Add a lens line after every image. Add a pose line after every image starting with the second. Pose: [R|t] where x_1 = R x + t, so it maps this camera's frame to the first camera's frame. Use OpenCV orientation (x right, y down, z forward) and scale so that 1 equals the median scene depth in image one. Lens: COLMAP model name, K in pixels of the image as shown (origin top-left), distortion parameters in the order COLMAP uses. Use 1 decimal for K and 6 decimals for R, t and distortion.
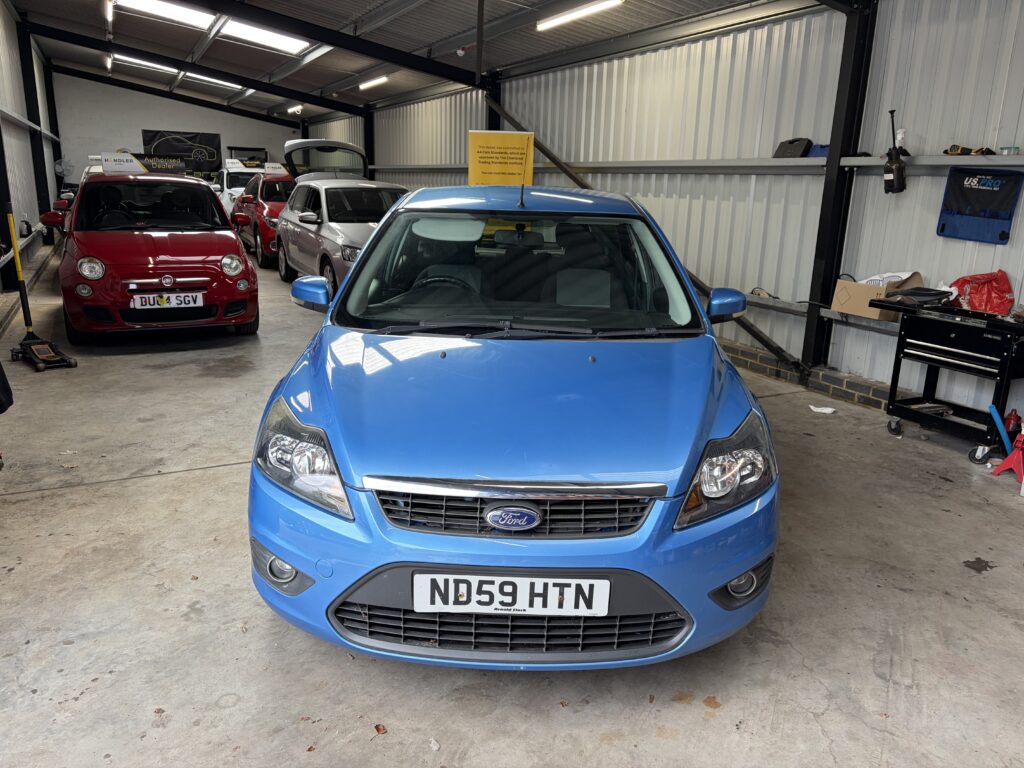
lens RADIAL K [[771.3, 0, 512.0], [0, 771.3, 384.0], [0, 0, 1]] dist [0.042970, -0.050363]
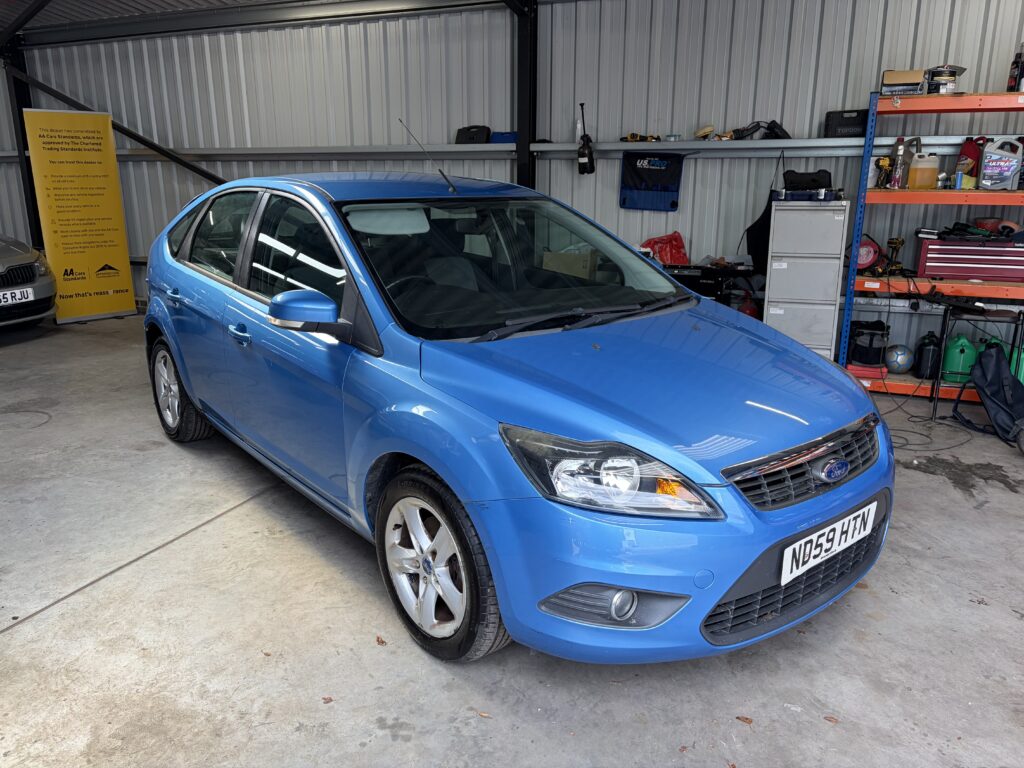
lens RADIAL K [[771.3, 0, 512.0], [0, 771.3, 384.0], [0, 0, 1]] dist [0.042970, -0.050363]
pose [[0.765643, -0.190744, 0.614335, -0.393519], [0.182305, 0.980212, 0.077137, -0.044196], [-0.616892, 0.052937, 0.785266, 0.164351]]
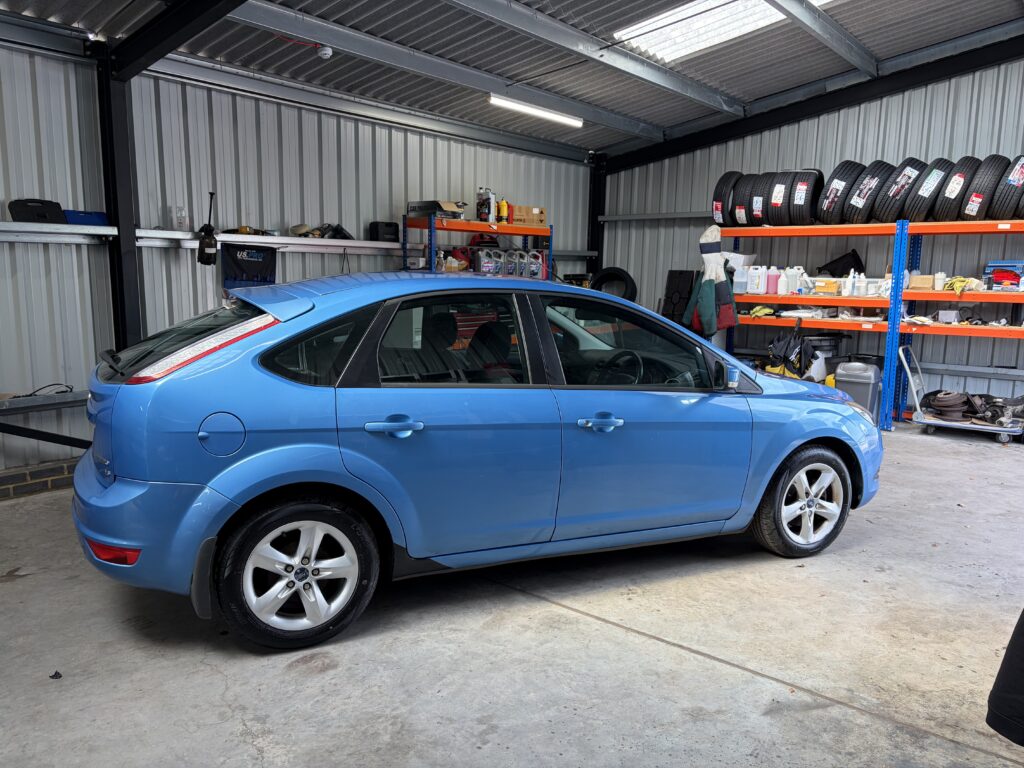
lens RADIAL K [[771.3, 0, 512.0], [0, 771.3, 384.0], [0, 0, 1]] dist [0.042970, -0.050363]
pose [[-0.422280, -0.167701, 0.890818, -0.730068], [0.204016, 0.939941, 0.273659, -0.308362], [-0.883208, 0.297302, -0.362705, 1.099516]]
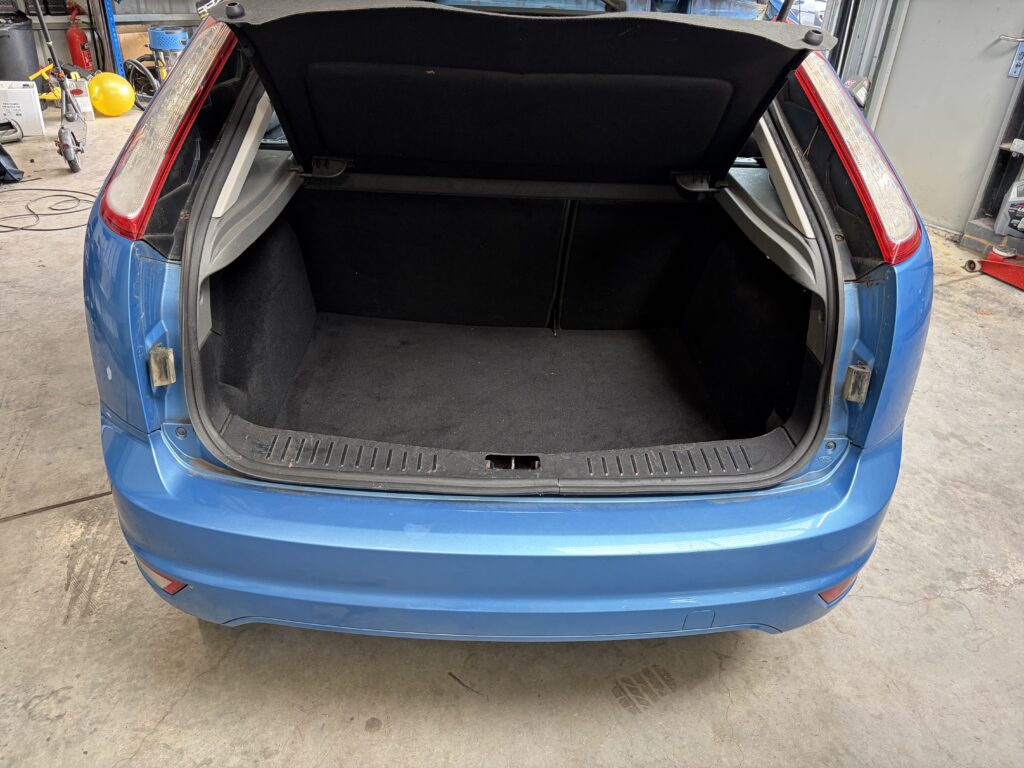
lens RADIAL K [[771.3, 0, 512.0], [0, 771.3, 384.0], [0, 0, 1]] dist [0.042970, -0.050363]
pose [[-0.996900, -0.043244, -0.065731, 0.027992], [-0.077317, 0.693273, 0.716515, -0.353460], [0.014585, 0.719376, -0.694468, 1.341147]]
